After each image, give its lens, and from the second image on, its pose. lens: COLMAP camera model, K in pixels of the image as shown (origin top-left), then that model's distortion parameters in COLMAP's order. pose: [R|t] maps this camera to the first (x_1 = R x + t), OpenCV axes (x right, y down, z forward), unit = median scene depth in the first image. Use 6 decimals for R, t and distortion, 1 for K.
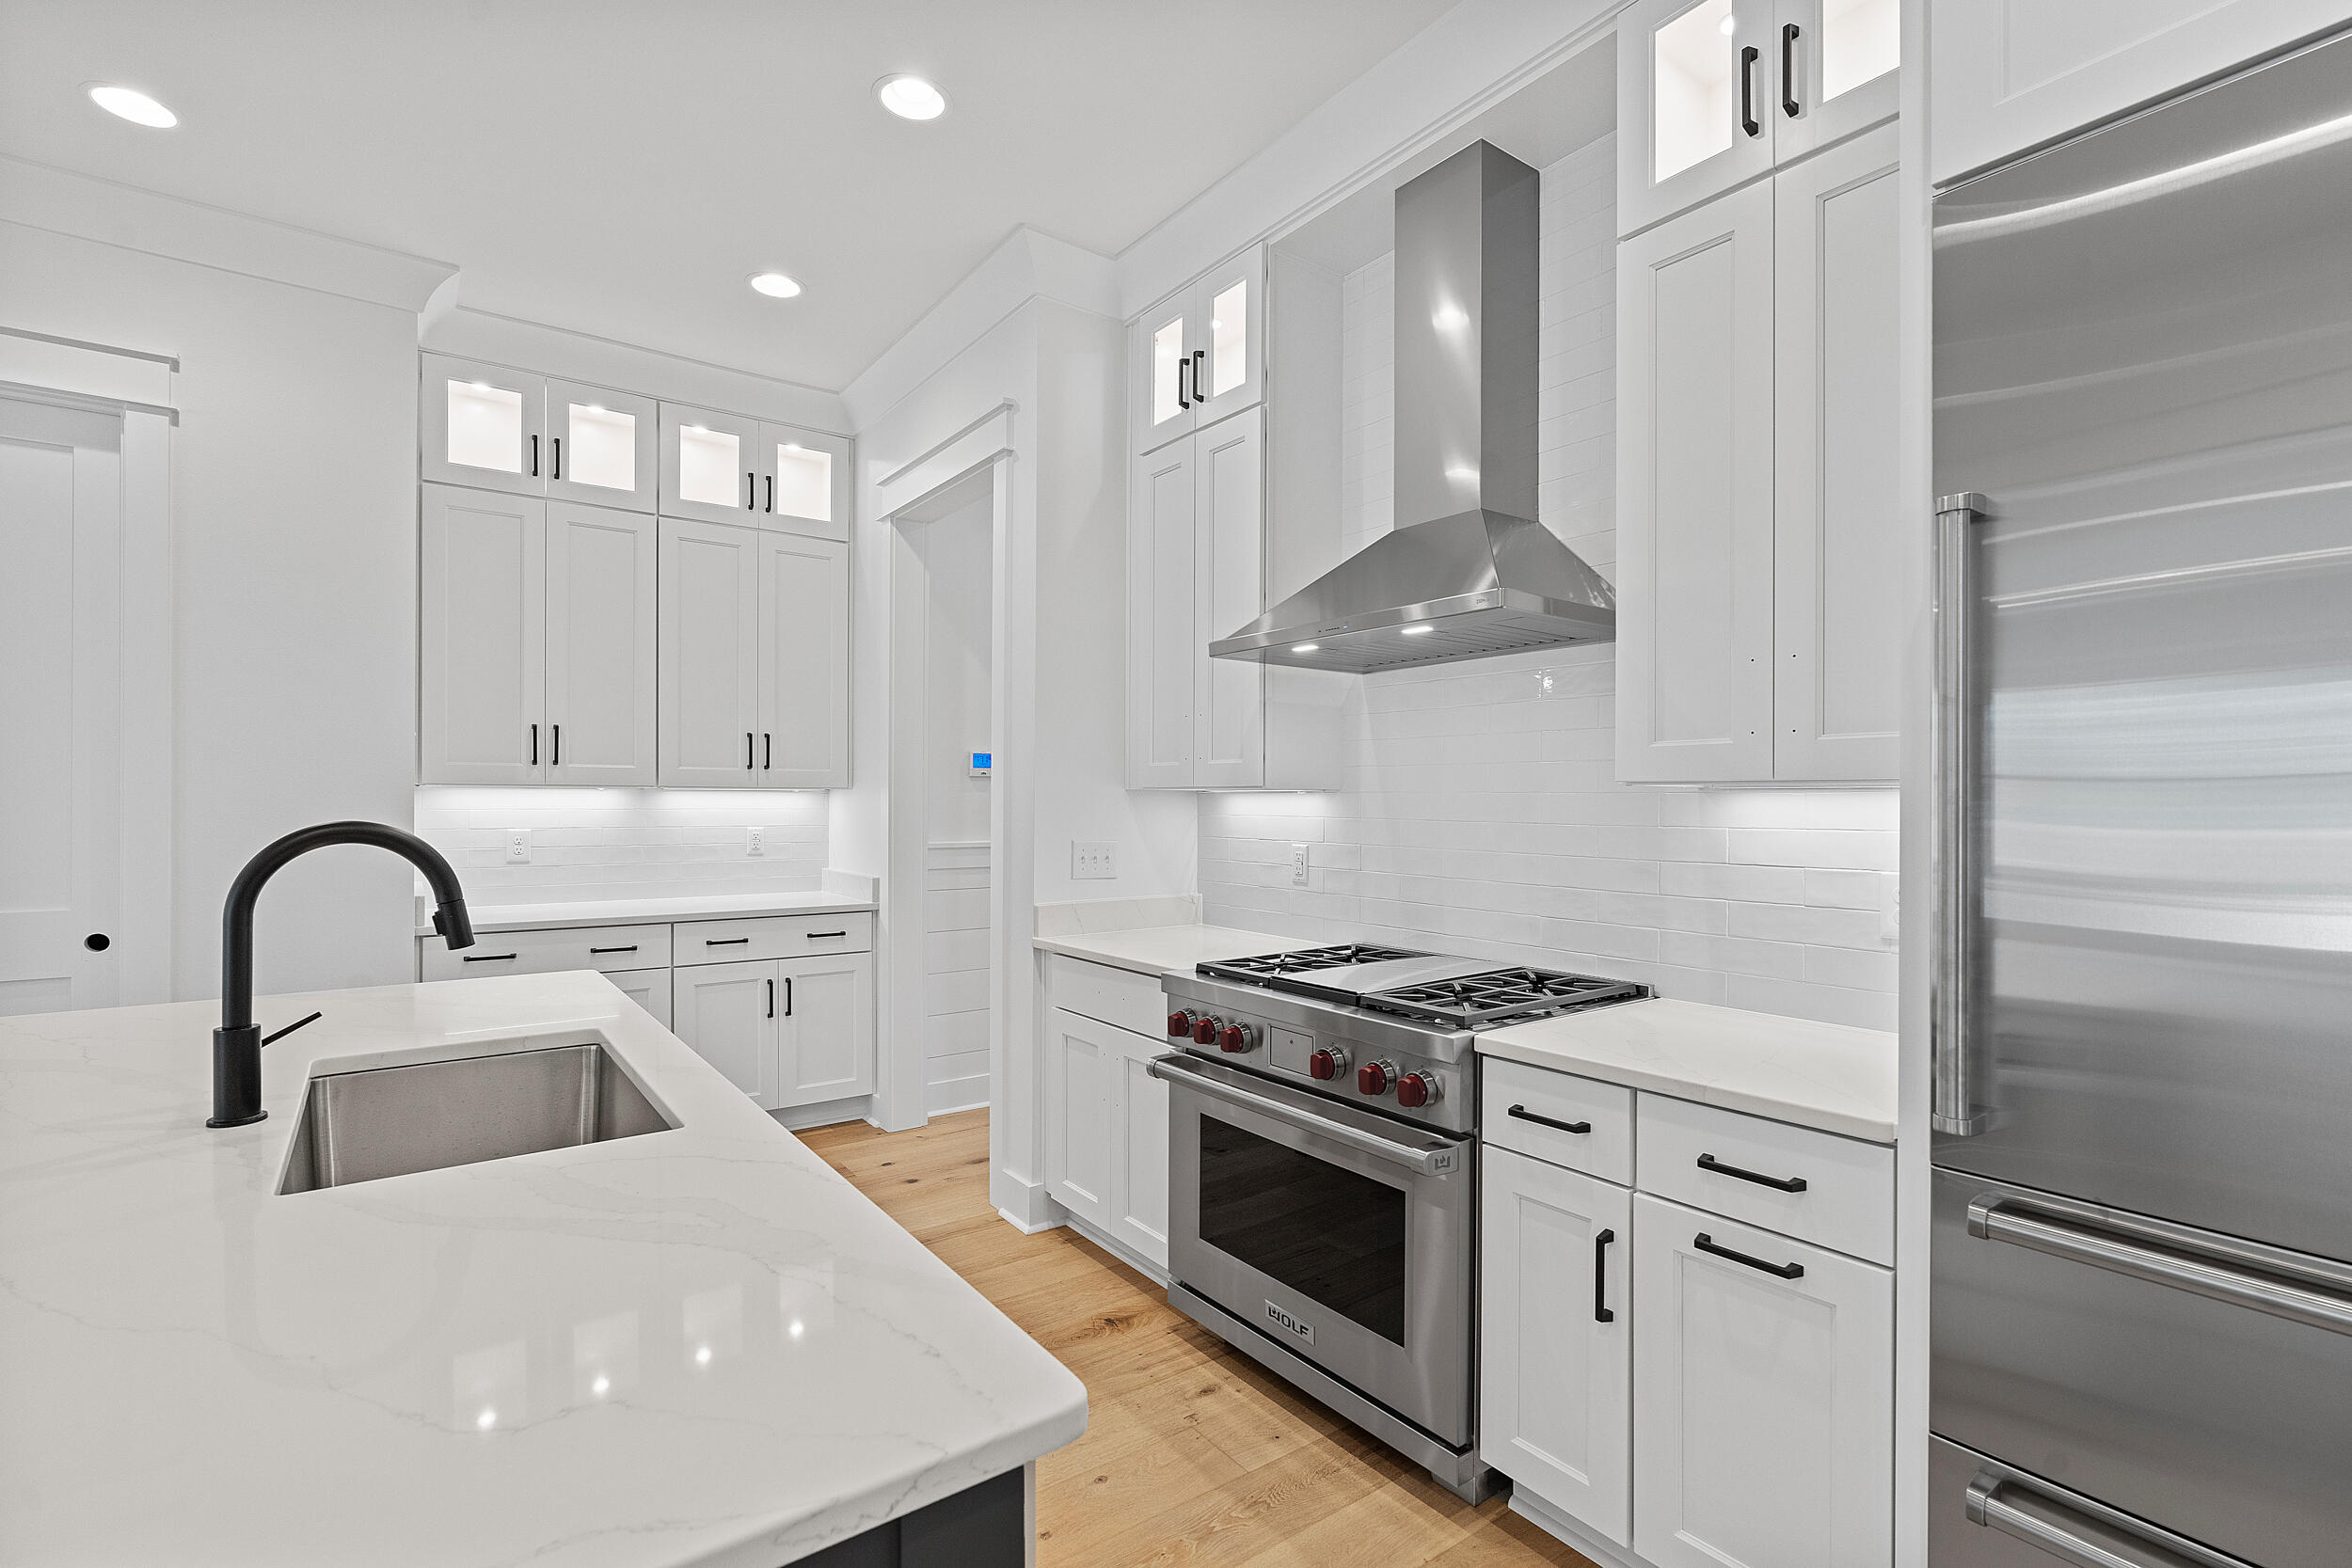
lens RADIAL K [[1069.5, 0, 1188.6], [0, 1069.5, 804.6], [0, 0, 1]] dist [-0.008386, 0.000710]
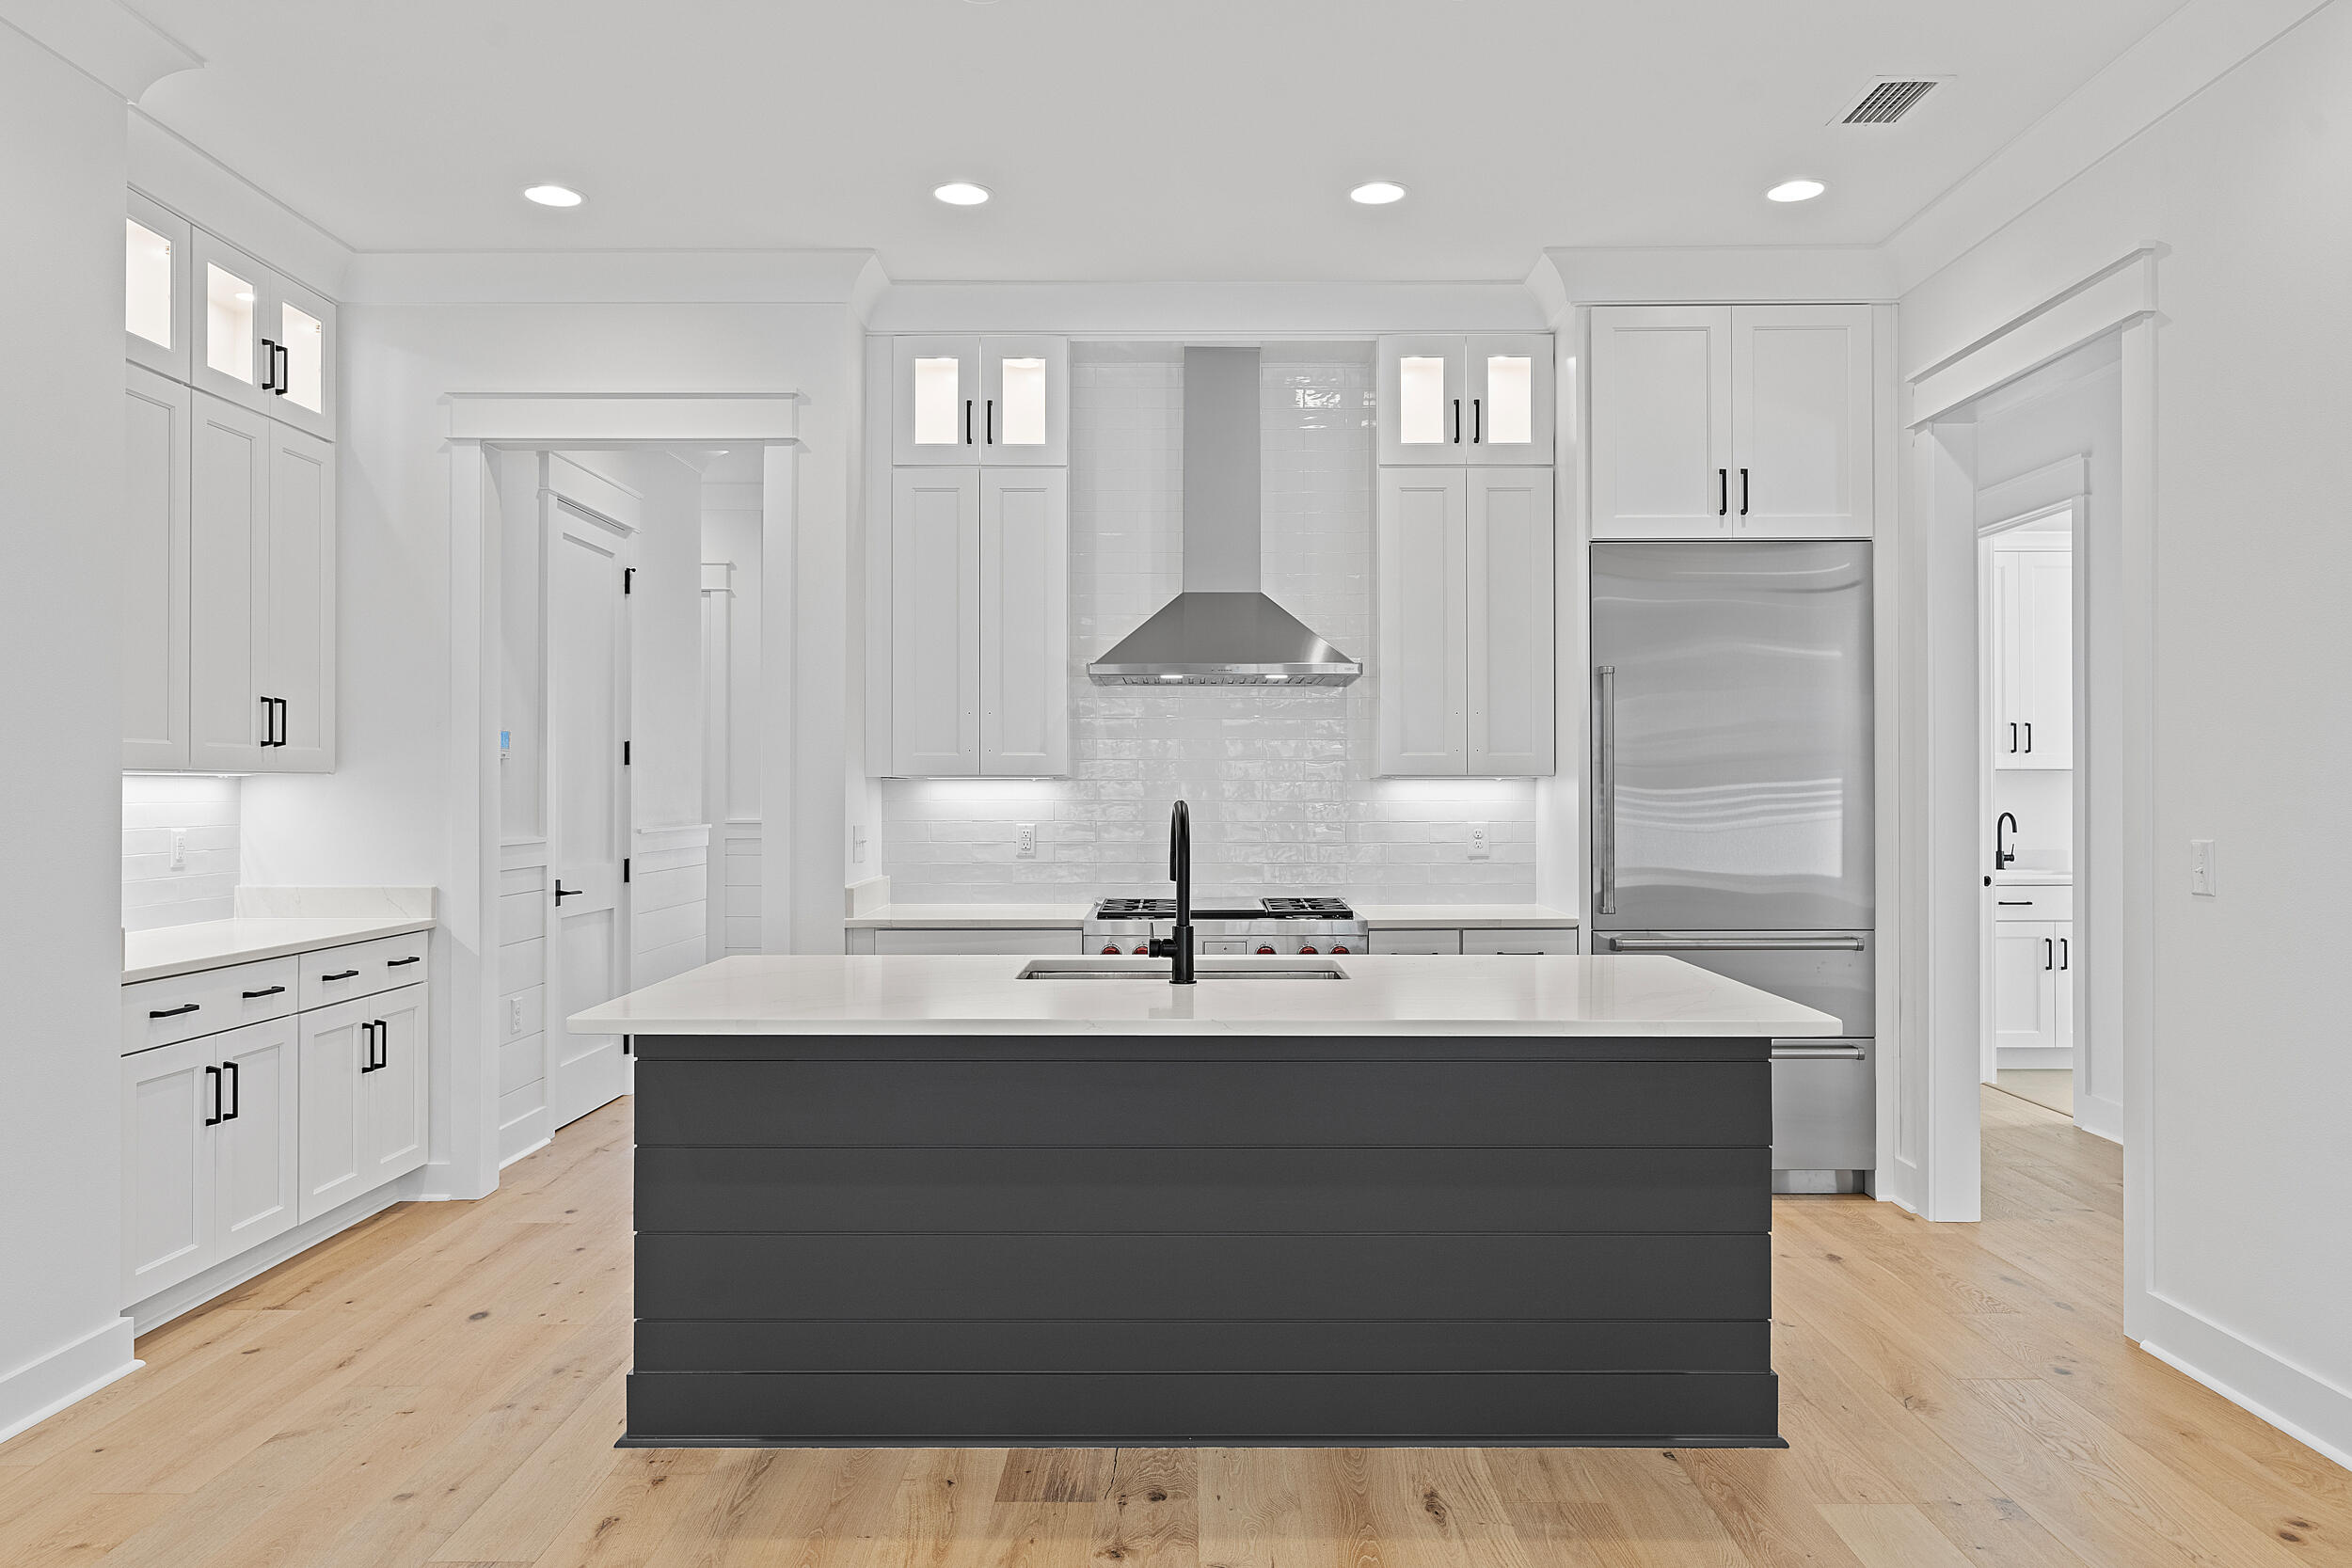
lens RADIAL K [[1622.5, 0, 1176.6], [0, 1622.5, 787.5], [0, 0, 1]] dist [0.002902, -0.003595]
pose [[0.603709, -0.003289, 0.797198, -1.560277], [0.007080, 0.999974, -0.001236, 0.000570], [-0.797173, 0.006391, 0.603717, -0.276617]]
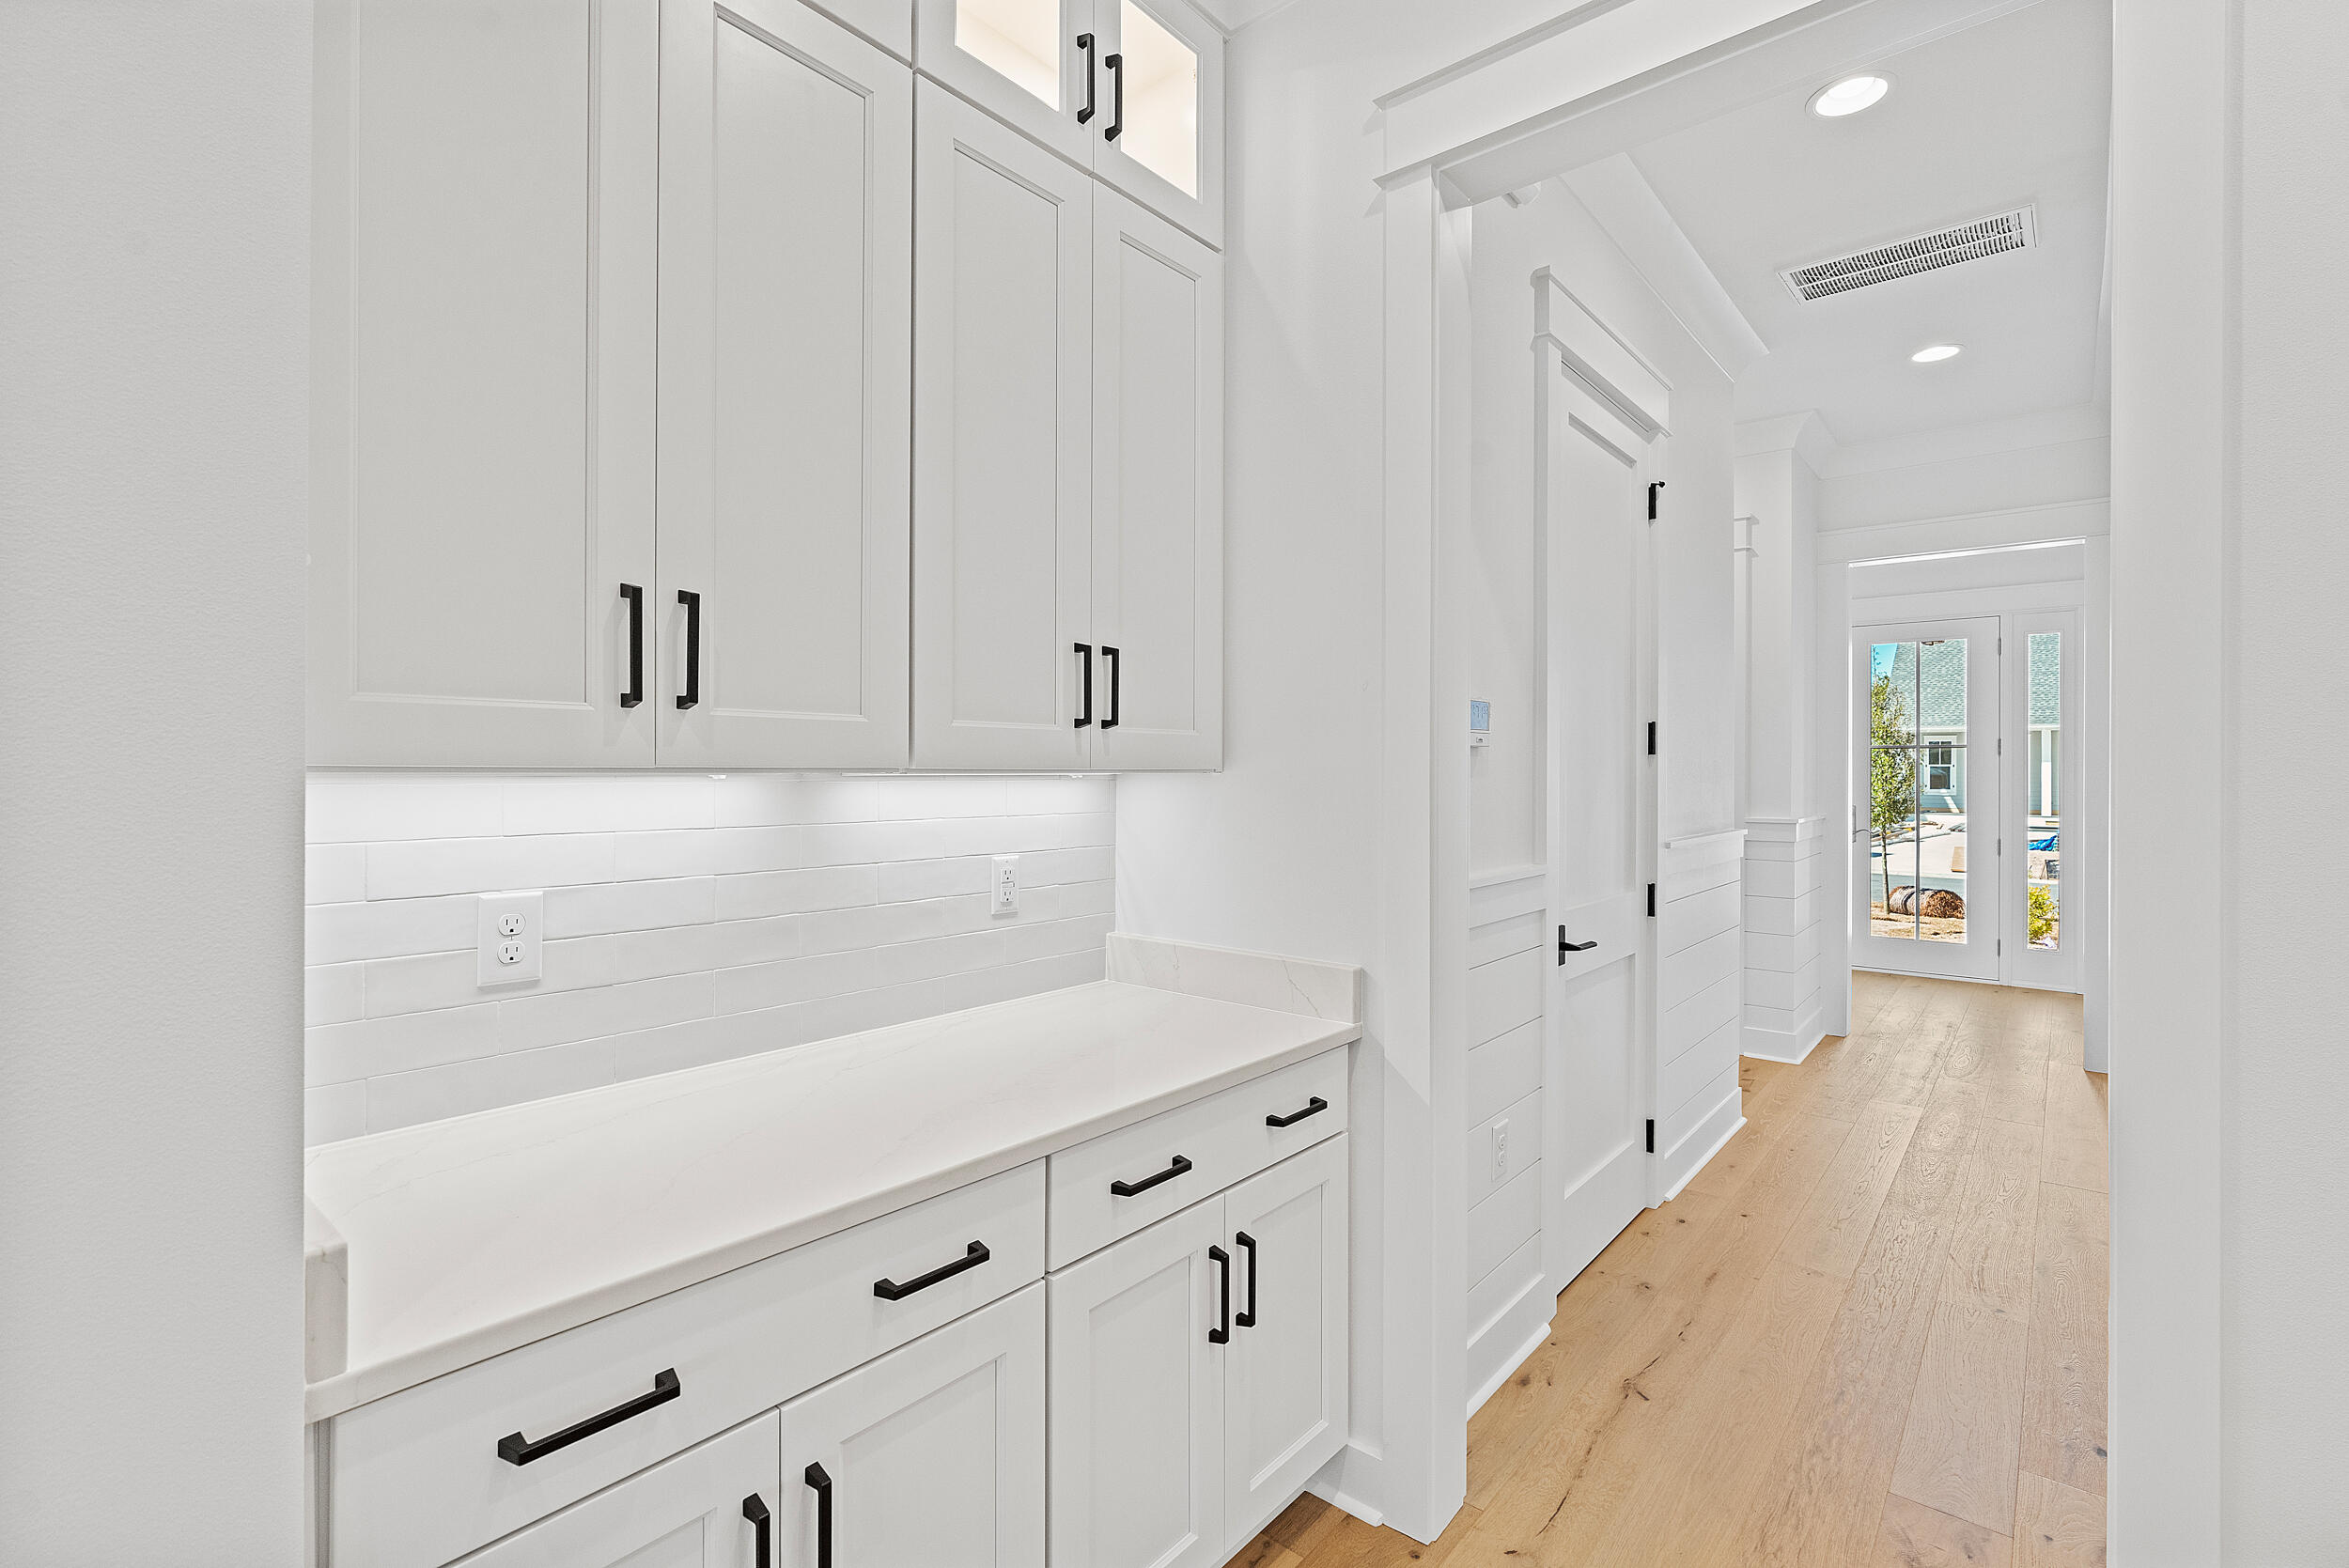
lens RADIAL K [[1054.7, 0, 1180.3], [0, 1054.7, 769.5], [0, 0, 1]] dist [-0.004391, 0.000601]
pose [[0.973516, -0.002342, 0.228608, -0.796668], [0.003839, 0.999974, -0.006103, -0.023401], [-0.228588, 0.006819, 0.973499, 0.987254]]
